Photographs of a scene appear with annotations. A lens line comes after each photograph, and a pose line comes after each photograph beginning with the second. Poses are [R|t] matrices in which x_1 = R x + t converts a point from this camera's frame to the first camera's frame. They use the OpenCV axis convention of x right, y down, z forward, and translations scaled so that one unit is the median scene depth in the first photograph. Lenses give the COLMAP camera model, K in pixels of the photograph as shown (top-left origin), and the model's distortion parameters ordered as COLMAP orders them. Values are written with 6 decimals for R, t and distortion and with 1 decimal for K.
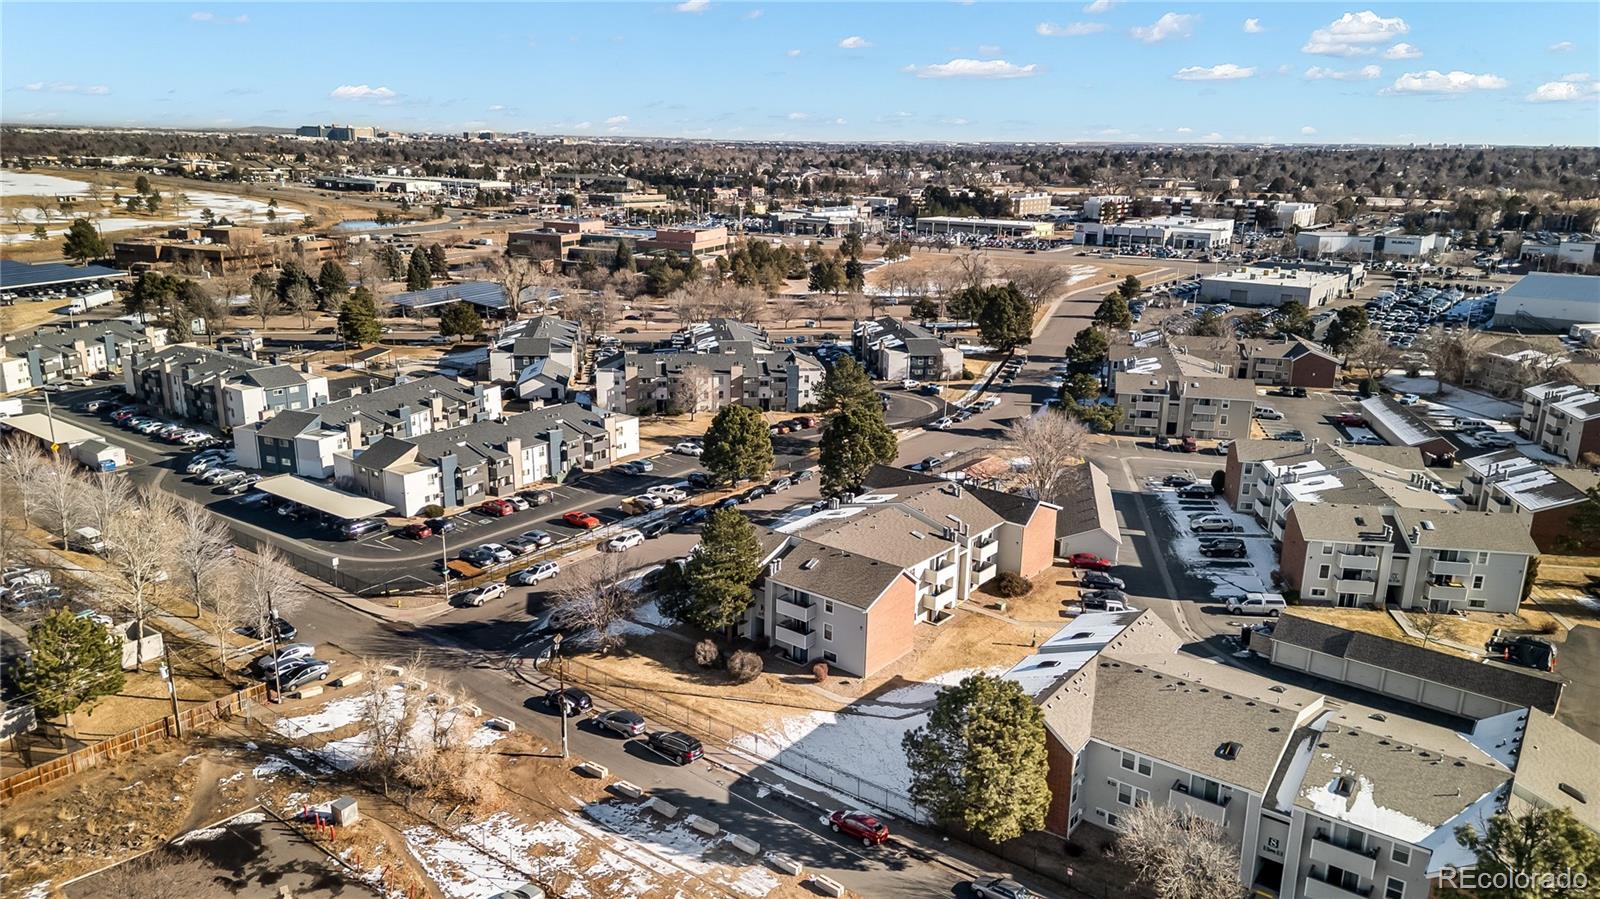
lens RADIAL K [[1102.3, 0, 804.2], [0, 1102.3, 476.5], [0, 0, 1]] dist [0.067268, -0.059233]
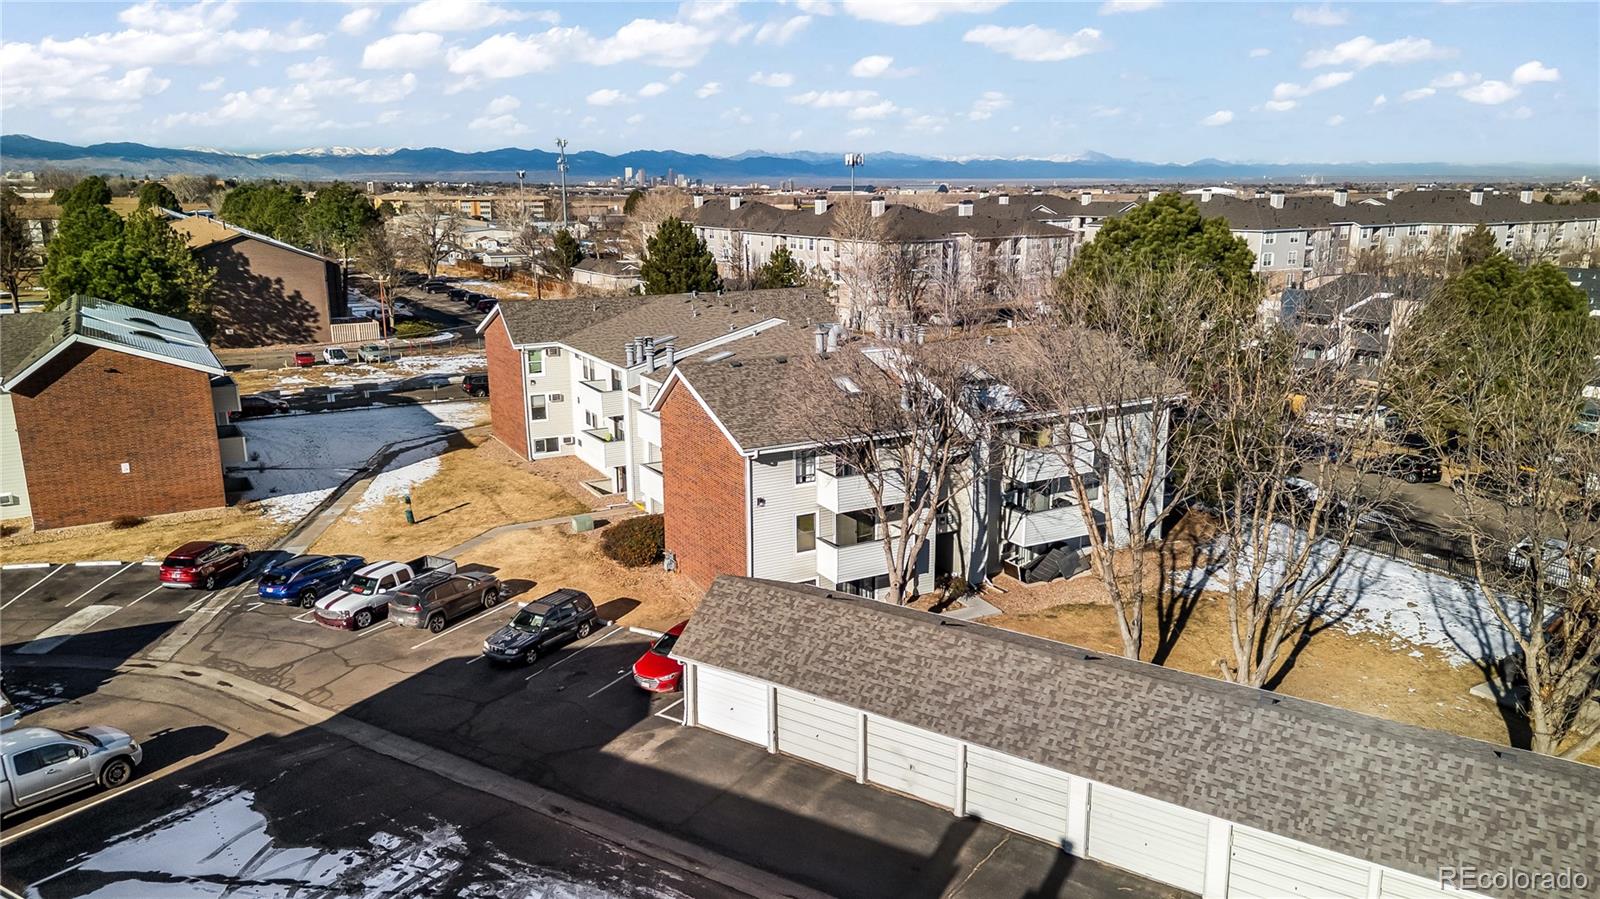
lens RADIAL K [[1102.3, 0, 804.2], [0, 1102.3, 476.5], [0, 0, 1]] dist [0.067268, -0.059233]
pose [[-0.371987, 0.221045, -0.901535, 0.409000], [-0.271463, 0.902865, 0.333380, -0.058354], [0.887656, 0.368747, -0.275848, 0.888068]]
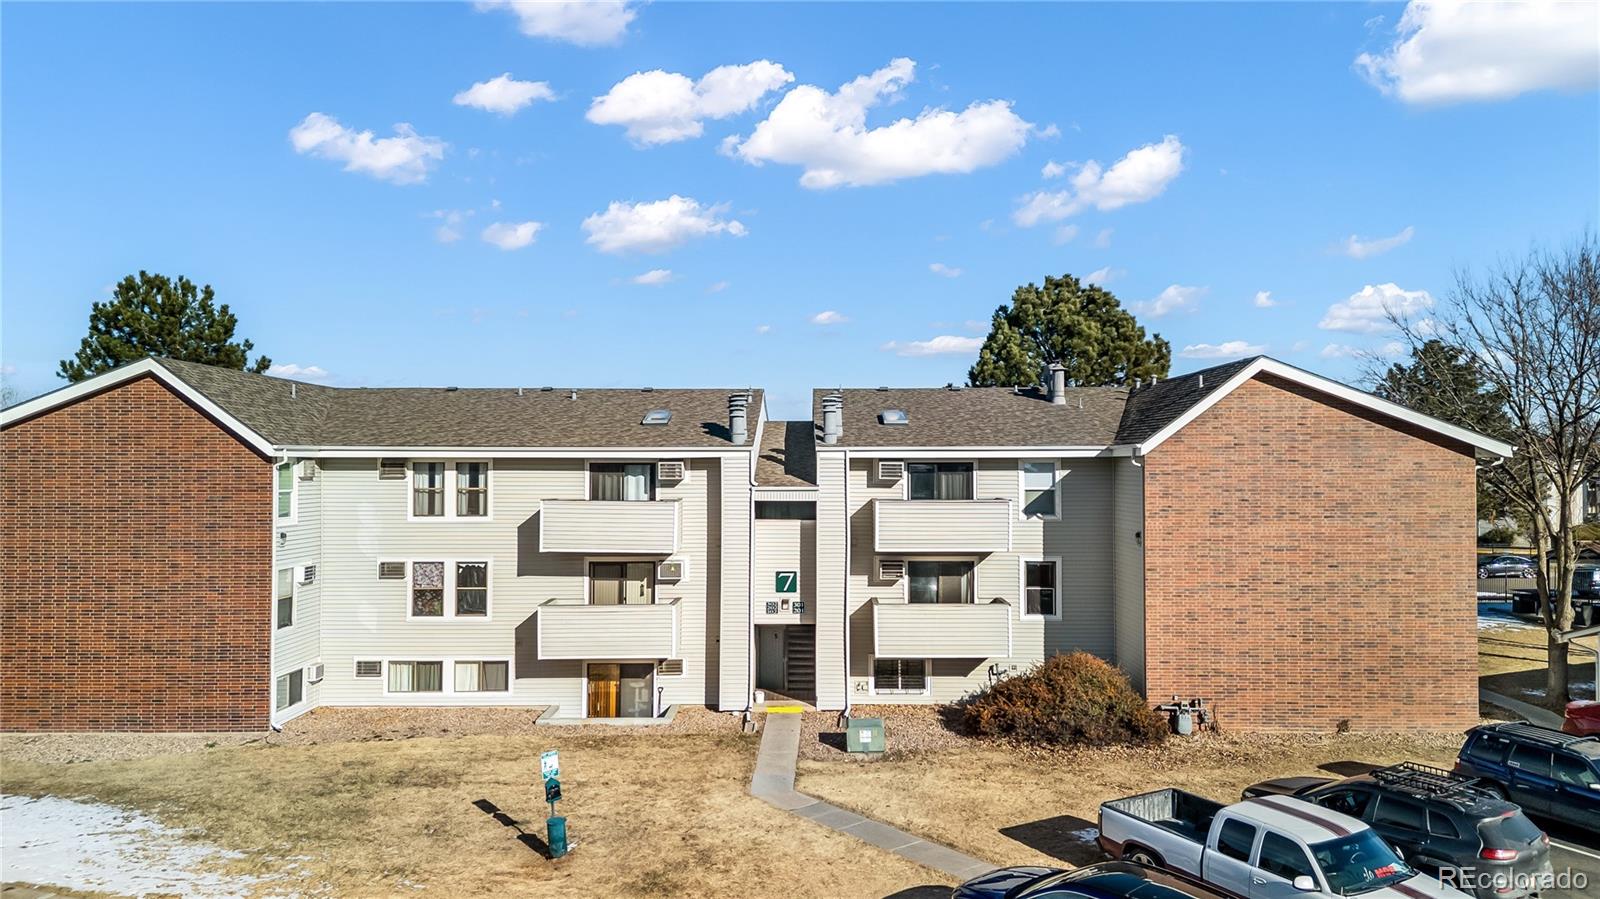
lens RADIAL K [[1095.0, 0, 800.0], [0, 1095.0, 449.5], [0, 0, 1]] dist [0.079678, -0.077461]
pose [[0.624519, -0.038232, -0.780073, 0.255348], [-0.214002, 0.952198, -0.217996, 0.083679], [0.751118, 0.303080, 0.586484, 0.622769]]
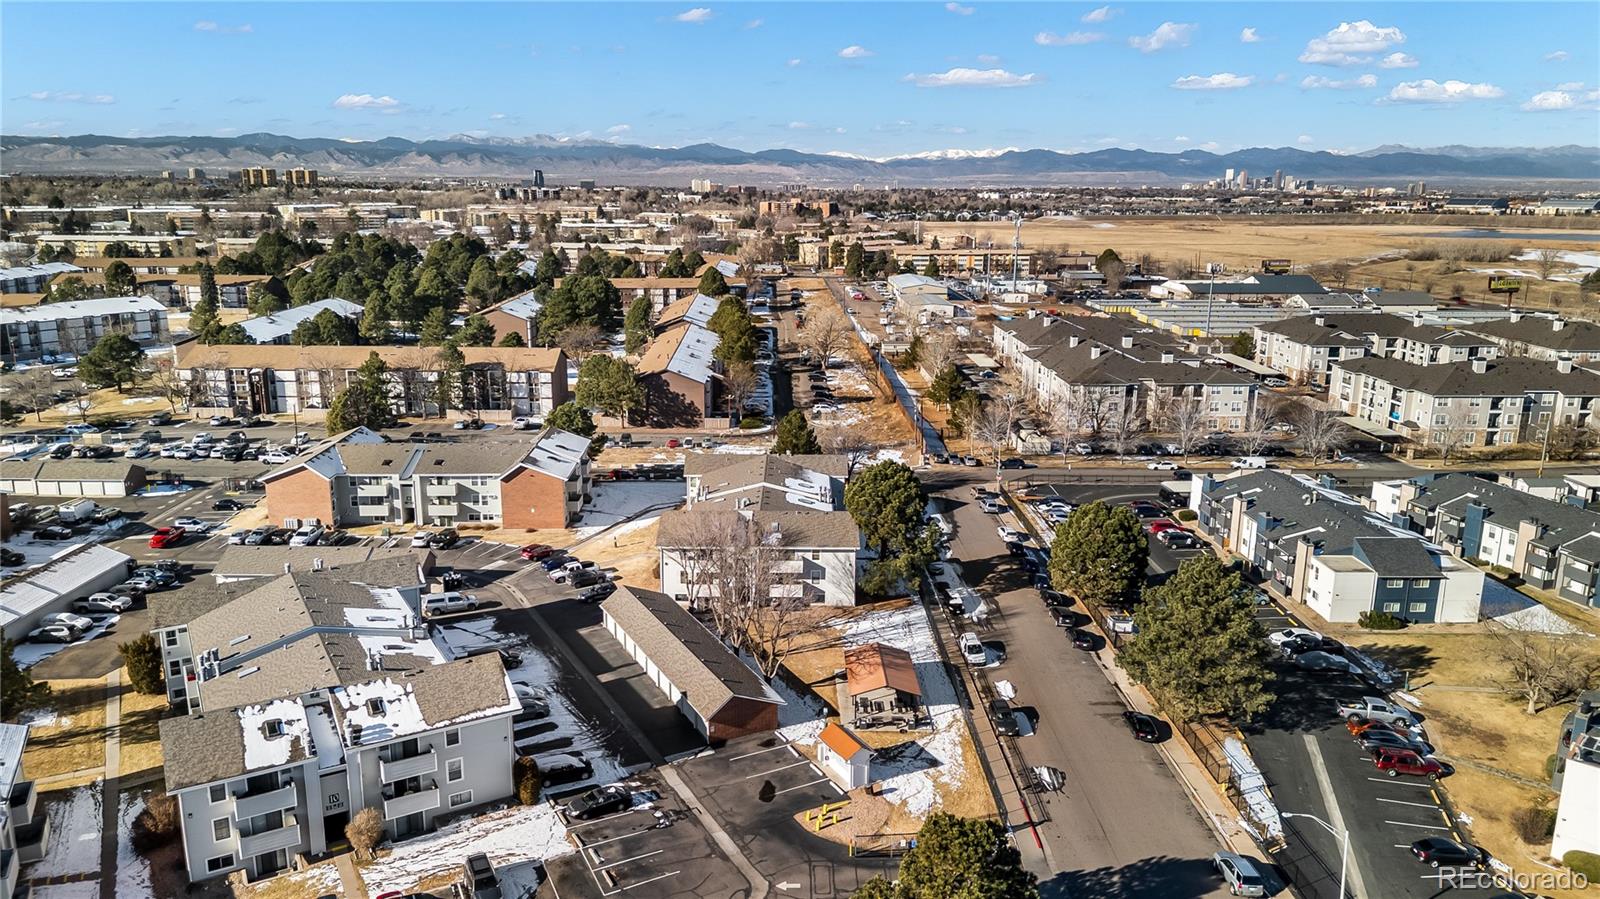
lens RADIAL K [[1095.0, 0, 800.0], [0, 1095.0, 449.5], [0, 0, 1]] dist [0.079678, -0.077461]
pose [[-0.775247, 0.122807, -0.619605, 0.566475], [-0.202231, 0.881031, 0.427653, -0.373482], [0.598410, 0.456840, -0.658182, 1.323851]]
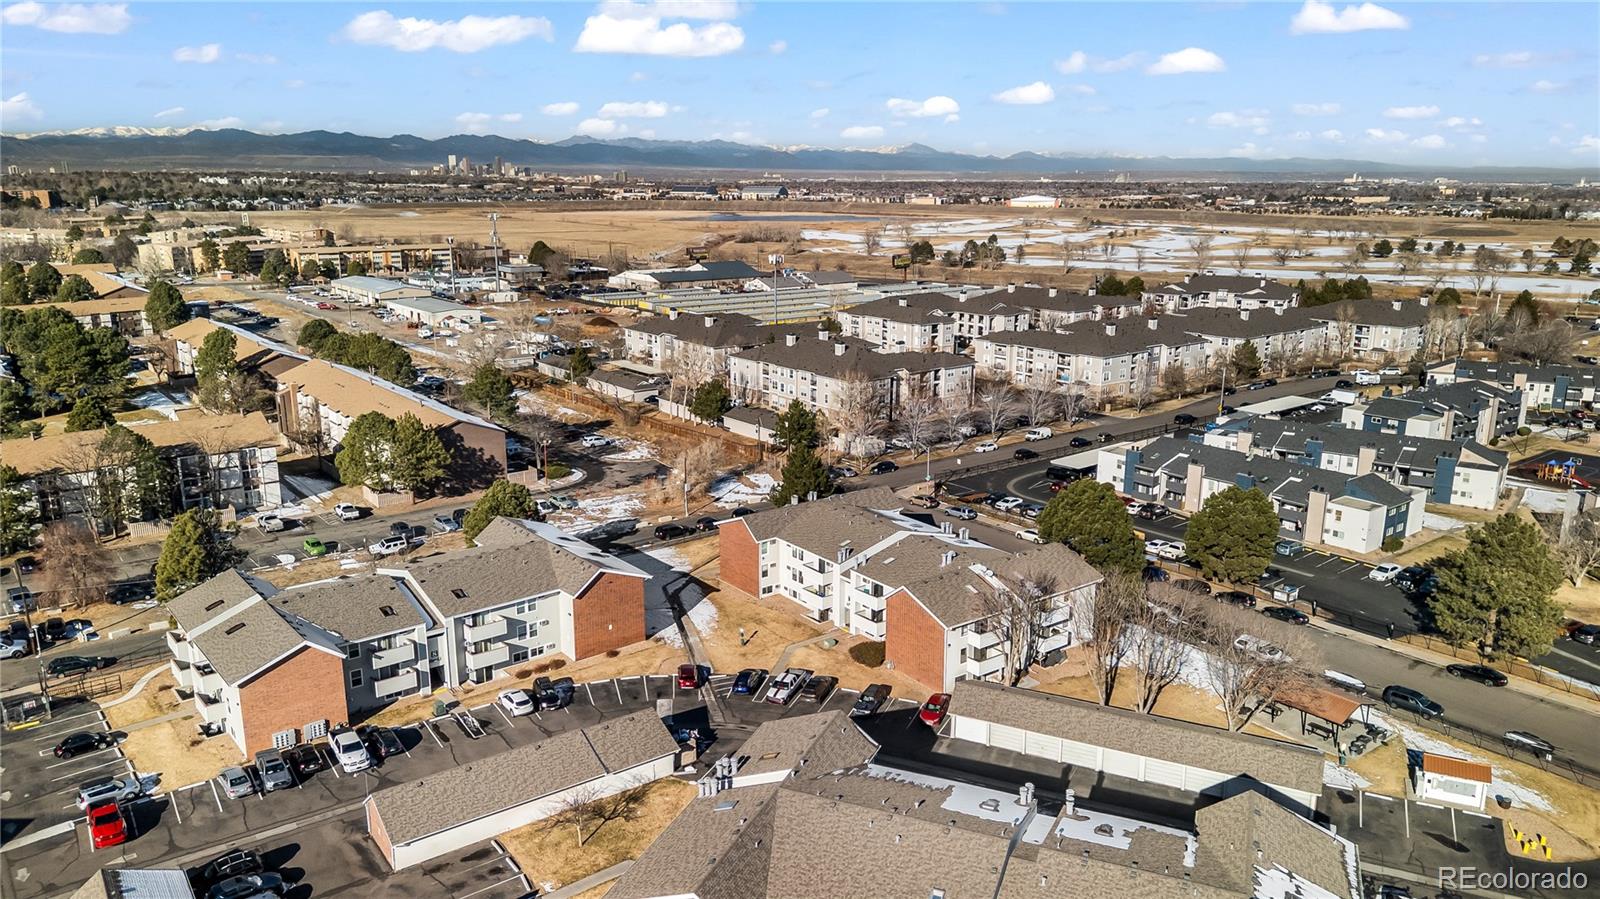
lens RADIAL K [[1095.0, 0, 800.0], [0, 1095.0, 449.5], [0, 0, 1]] dist [0.079678, -0.077461]
pose [[-0.238421, 0.214500, -0.947178, 0.784531], [-0.286458, 0.916378, 0.279631, -0.222803], [0.927953, 0.337997, -0.157039, 0.790830]]
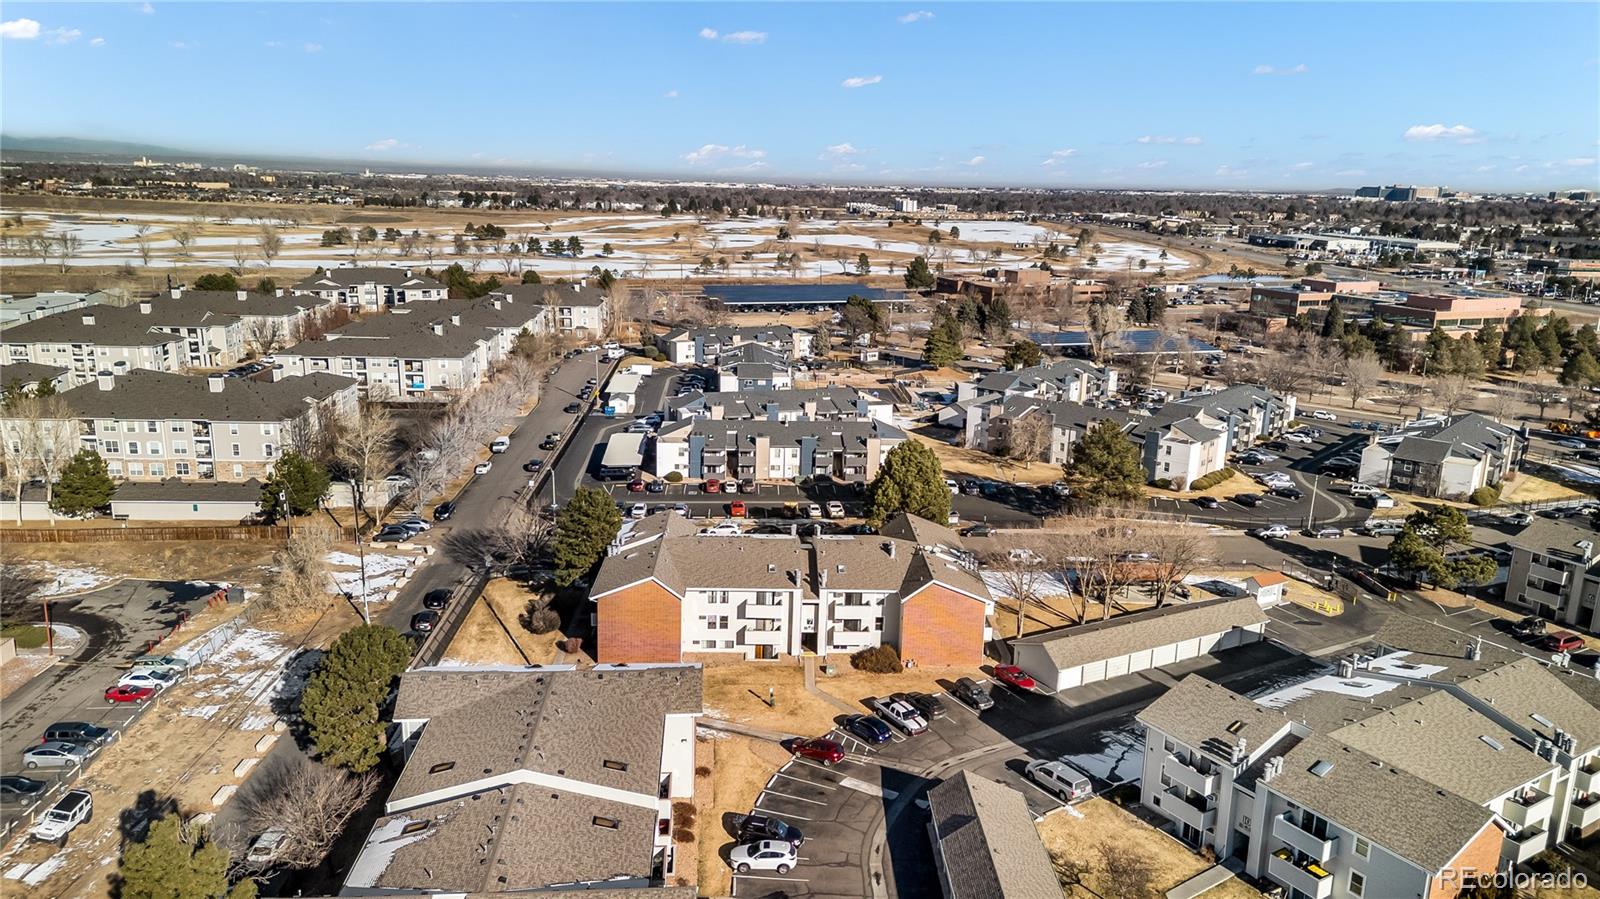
lens RADIAL K [[1095.0, 0, 800.0], [0, 1095.0, 449.5], [0, 0, 1]] dist [0.079678, -0.077461]
pose [[0.653108, 0.178464, -0.735935, 0.594669], [-0.230860, 0.972495, 0.030952, -0.062685], [0.721217, 0.149683, 0.676344, 0.245816]]
